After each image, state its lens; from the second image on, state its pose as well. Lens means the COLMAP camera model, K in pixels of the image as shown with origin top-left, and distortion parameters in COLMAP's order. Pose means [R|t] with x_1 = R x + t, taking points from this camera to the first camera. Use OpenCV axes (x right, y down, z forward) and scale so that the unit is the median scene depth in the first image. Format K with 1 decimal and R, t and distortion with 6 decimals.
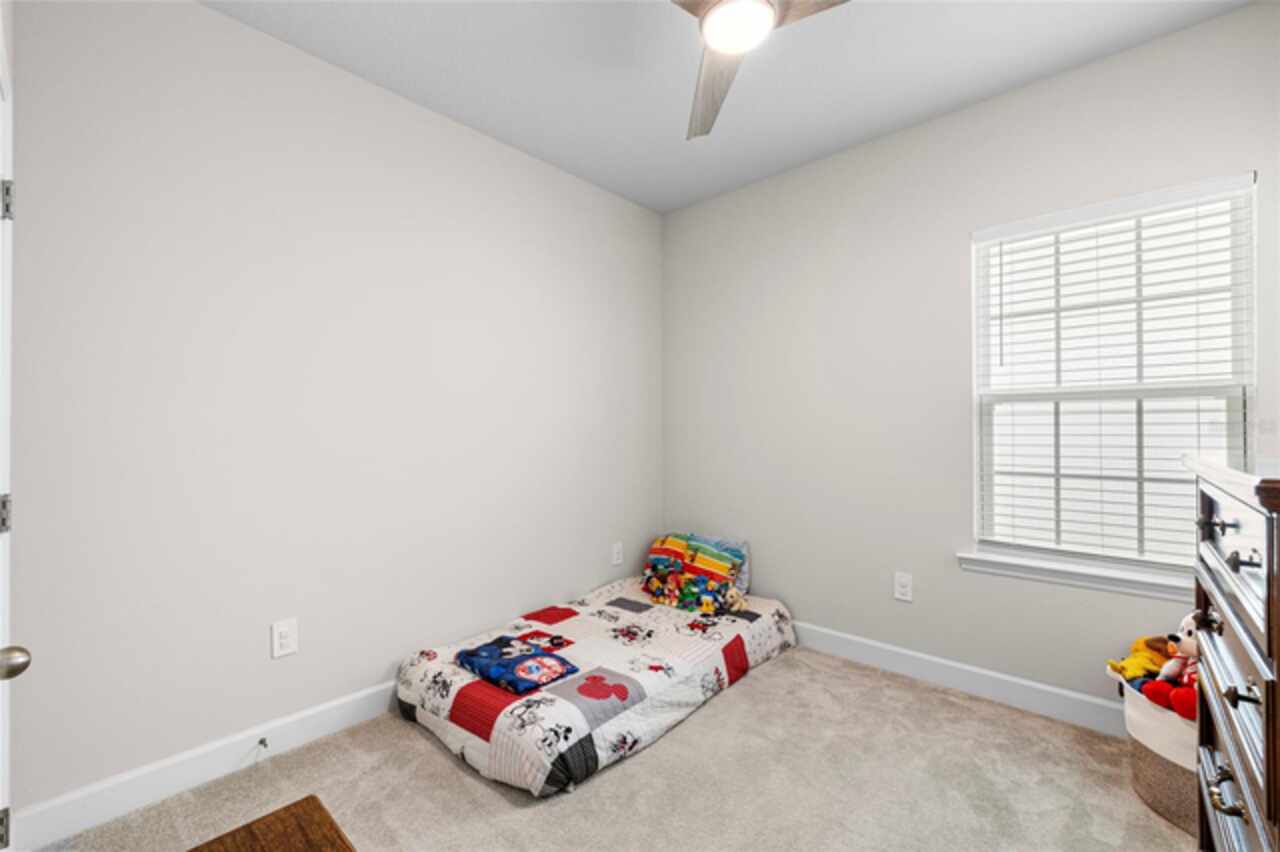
lens RADIAL K [[544.1, 0, 640.5], [0, 544.1, 435.6], [0, 0, 1]] dist [0.012762, -0.000075]
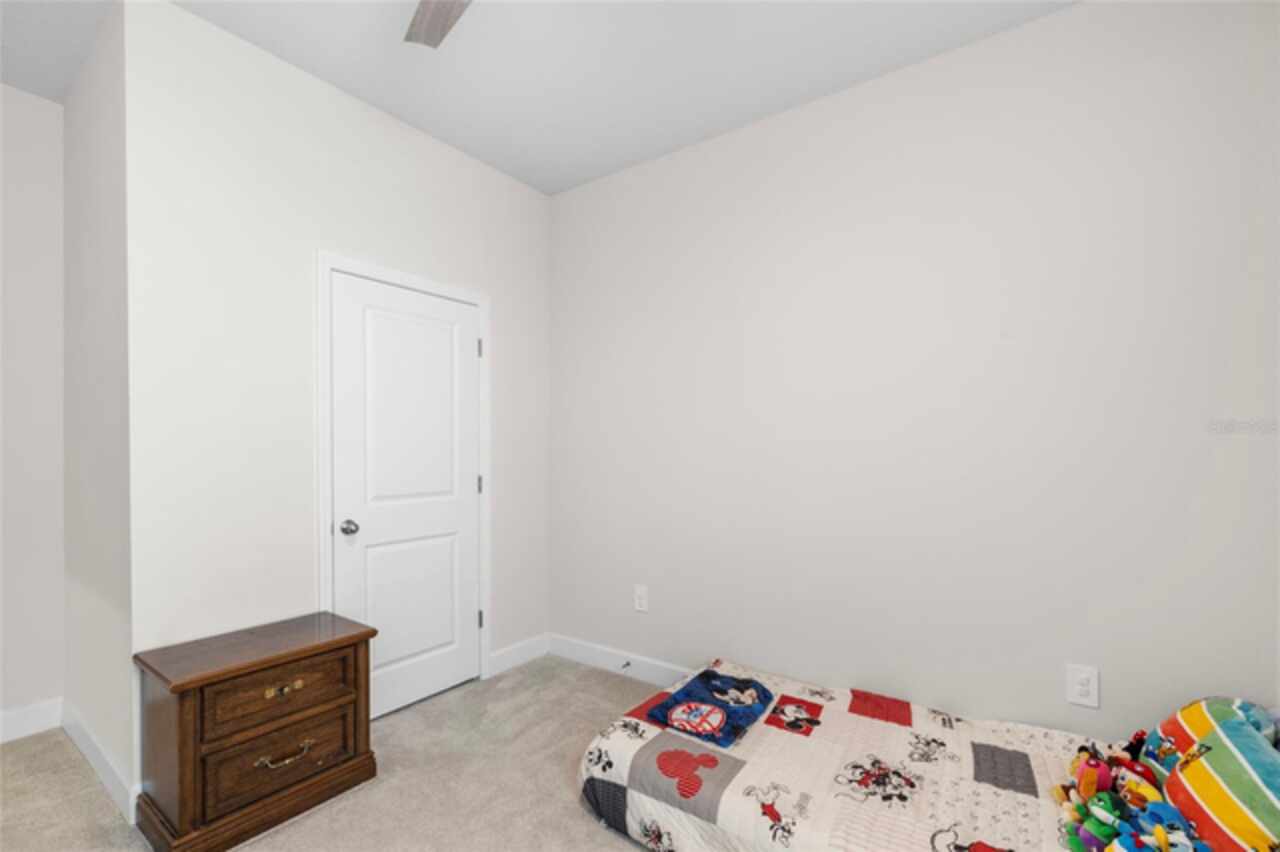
lens RADIAL K [[544.1, 0, 632.4], [0, 544.1, 438.0], [0, 0, 1]] dist [0.012762, -0.000075]
pose [[0.104810, -0.013068, -0.994406, 0.613084], [-0.005364, 0.999892, -0.013705, -0.023652], [0.994478, 0.006770, 0.104729, 0.670007]]
